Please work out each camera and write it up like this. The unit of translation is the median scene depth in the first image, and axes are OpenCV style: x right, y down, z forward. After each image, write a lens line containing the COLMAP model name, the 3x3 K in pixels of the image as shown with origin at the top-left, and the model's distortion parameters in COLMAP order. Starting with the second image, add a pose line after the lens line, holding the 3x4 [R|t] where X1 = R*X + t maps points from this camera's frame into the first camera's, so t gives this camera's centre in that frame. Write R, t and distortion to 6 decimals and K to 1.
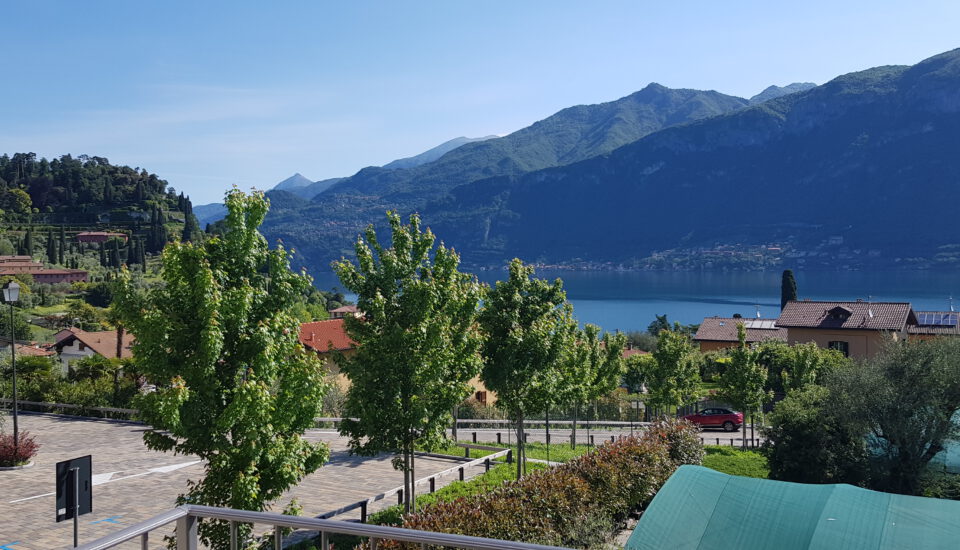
lens RADIAL K [[888.8, 0, 471.2], [0, 888.8, 279.2], [0, 0, 1]] dist [0.019801, 0.000000]
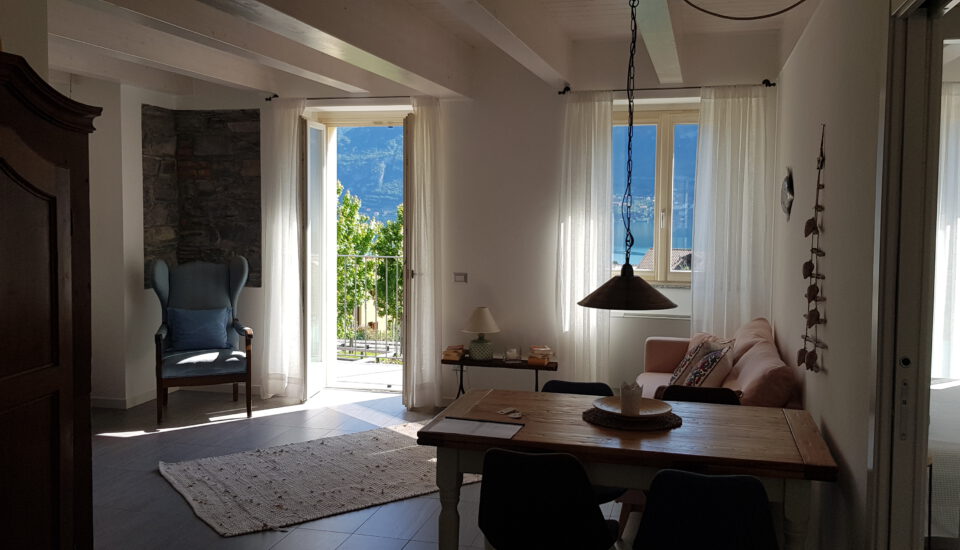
lens RADIAL K [[888.8, 0, 479.2], [0, 888.8, 269.5], [0, 0, 1]] dist [0.019801, 0.000000]
pose [[0.991593, 0.015588, 0.128457, -0.006768], [-0.021971, 0.998585, 0.048428, 0.007940], [-0.127520, -0.050843, 0.990532, -0.385392]]
